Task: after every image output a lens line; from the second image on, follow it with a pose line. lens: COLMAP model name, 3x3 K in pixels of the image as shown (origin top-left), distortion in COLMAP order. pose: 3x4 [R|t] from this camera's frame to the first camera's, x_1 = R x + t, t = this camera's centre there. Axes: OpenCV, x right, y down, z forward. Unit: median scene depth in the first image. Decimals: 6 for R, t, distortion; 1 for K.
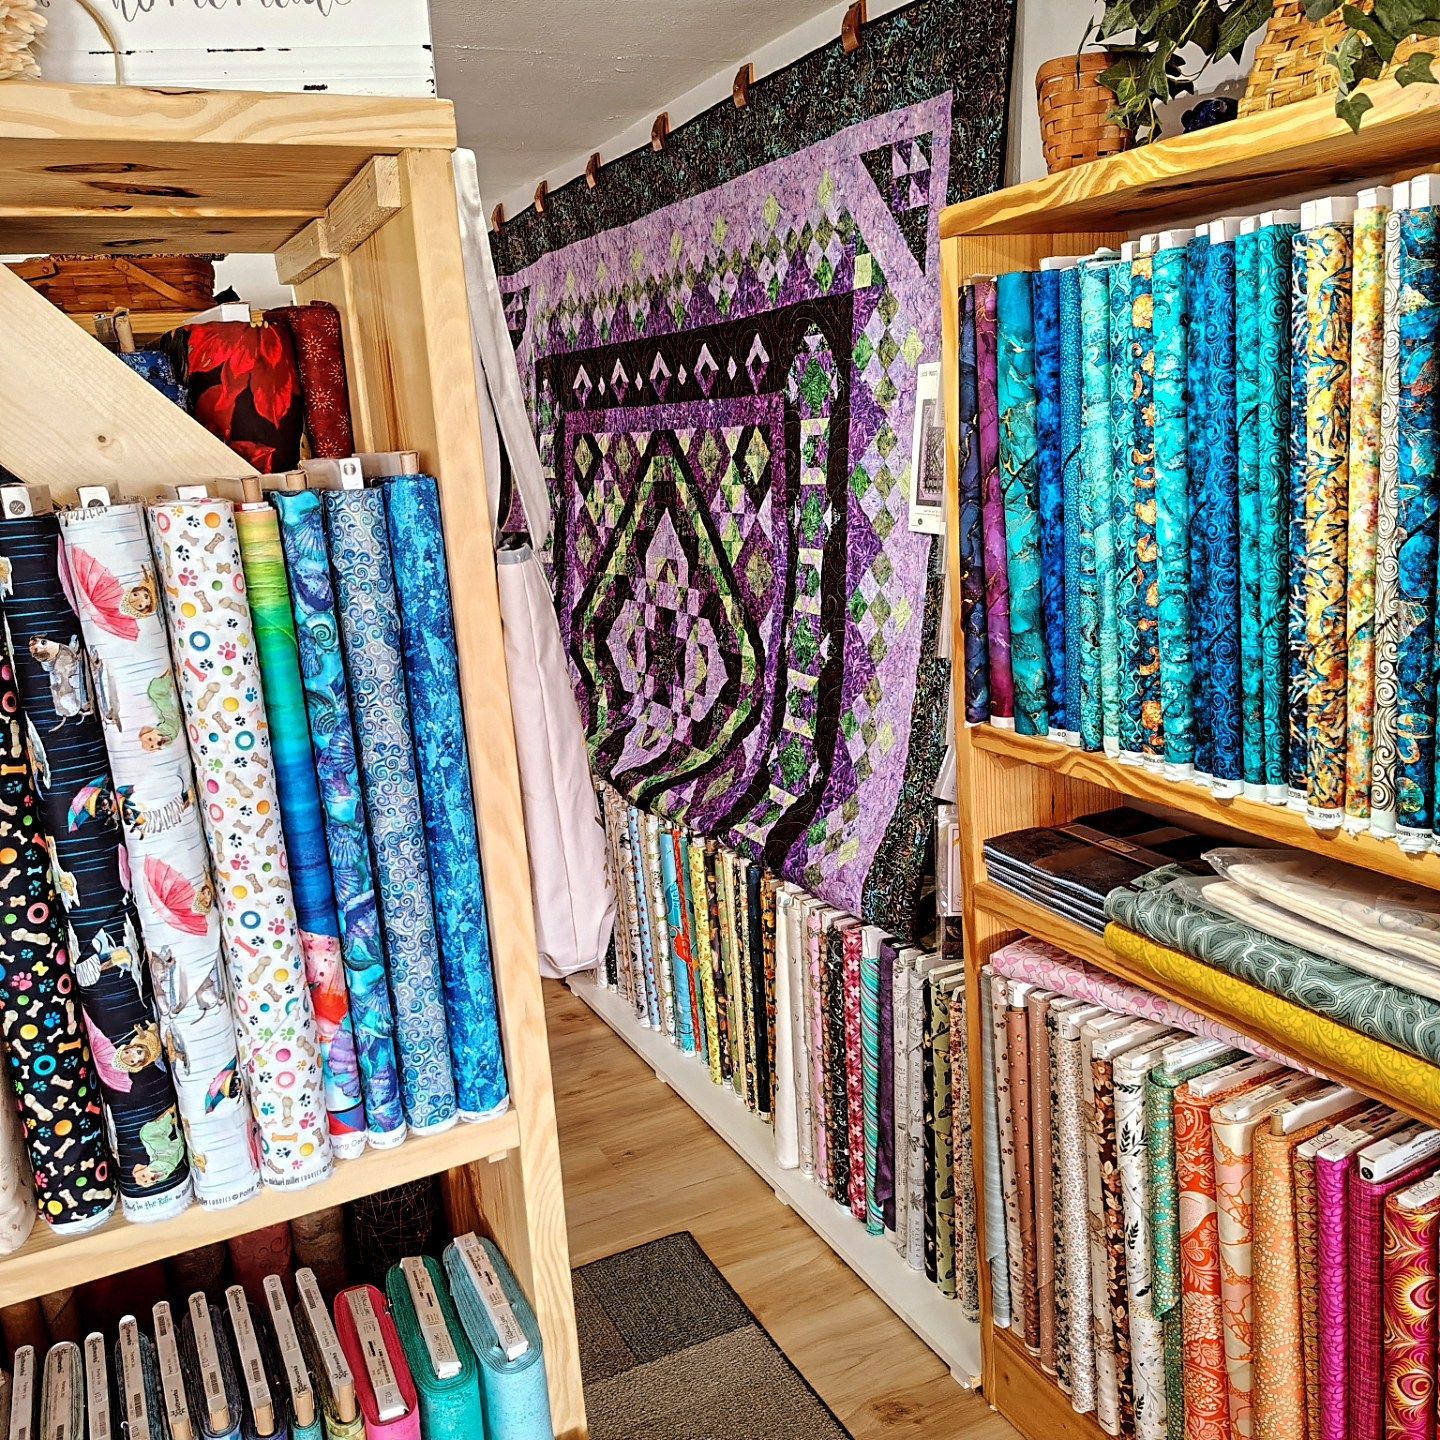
lens RADIAL K [[1294.5, 0, 720.0], [0, 1294.5, 720.0], [0, 0, 1]] dist [0.004435, 0.001664]
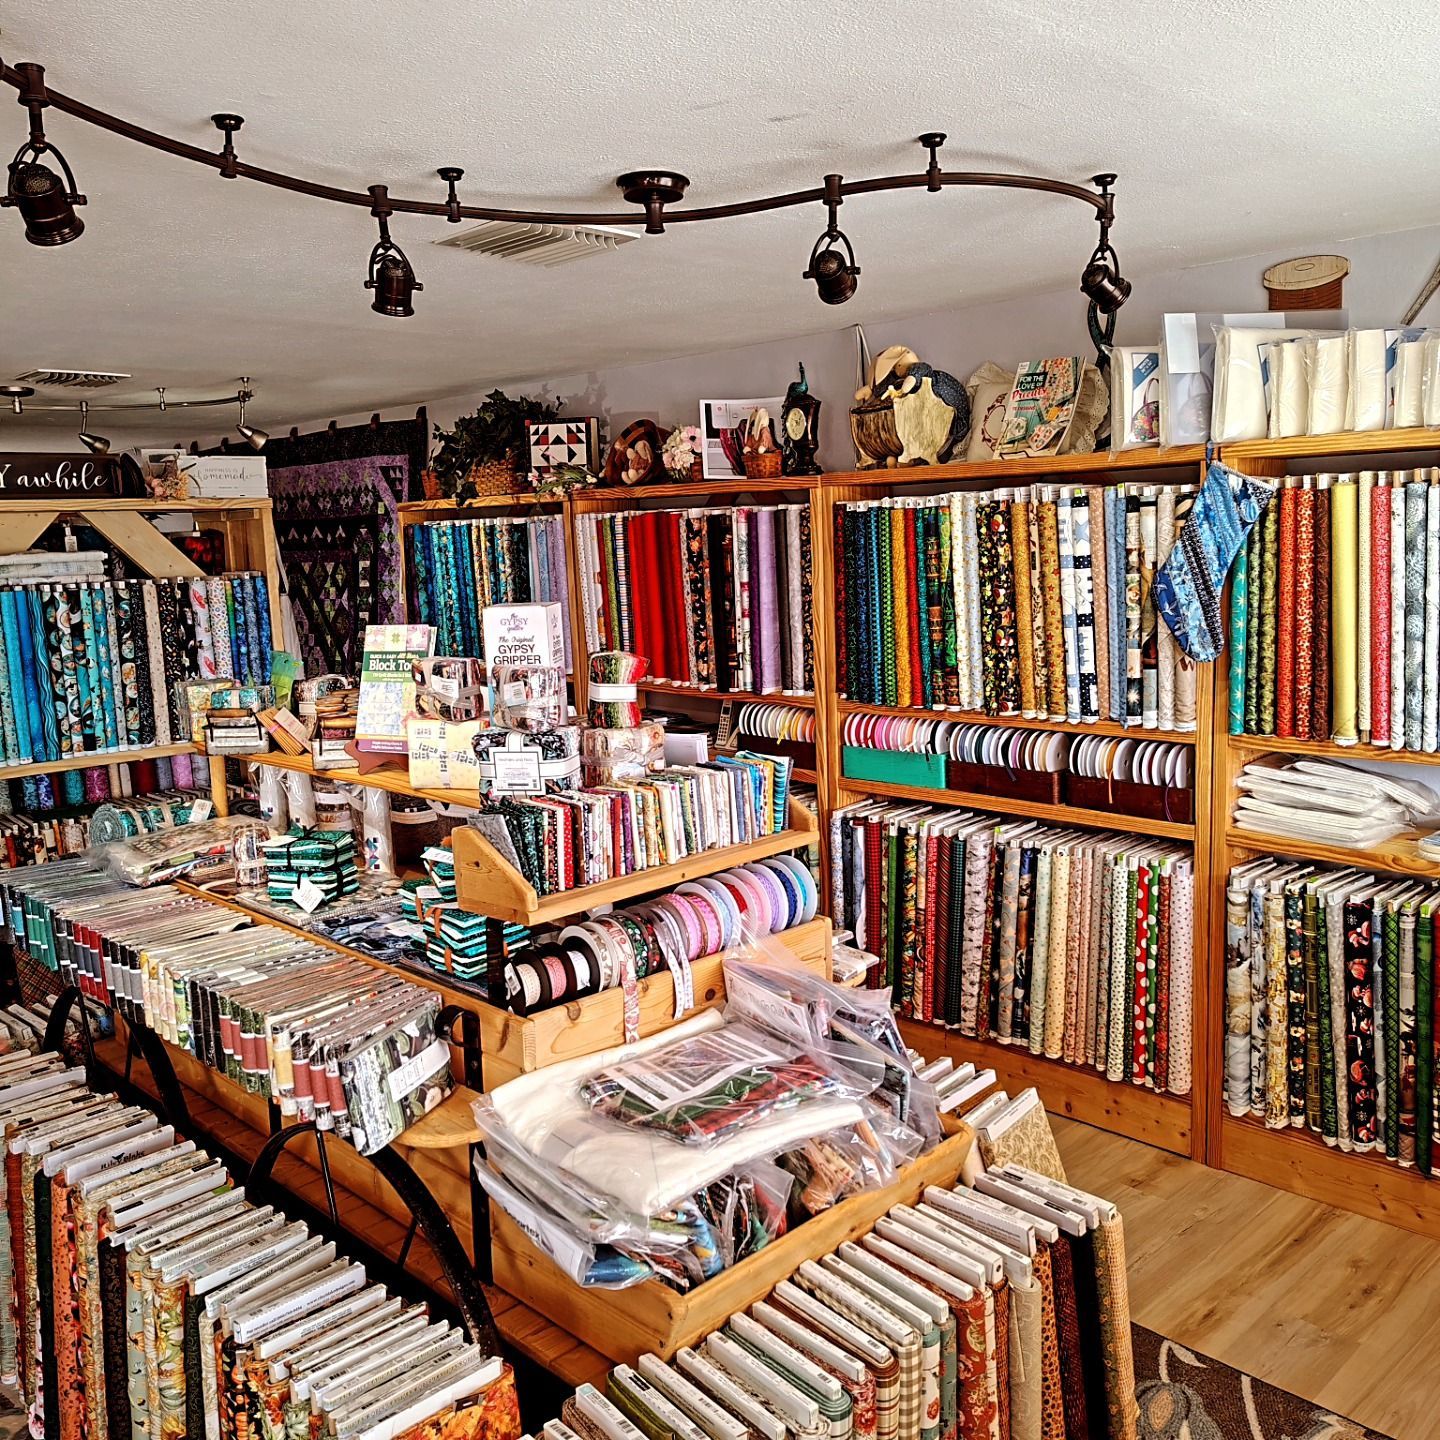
lens RADIAL K [[1294.5, 0, 720.0], [0, 1294.5, 720.0], [0, 0, 1]] dist [0.004435, 0.001664]
pose [[0.951357, -0.009463, 0.307947, -0.044319], [0.038975, 0.995194, -0.089828, 0.304914], [-0.305617, 0.097461, 0.947153, -1.454301]]
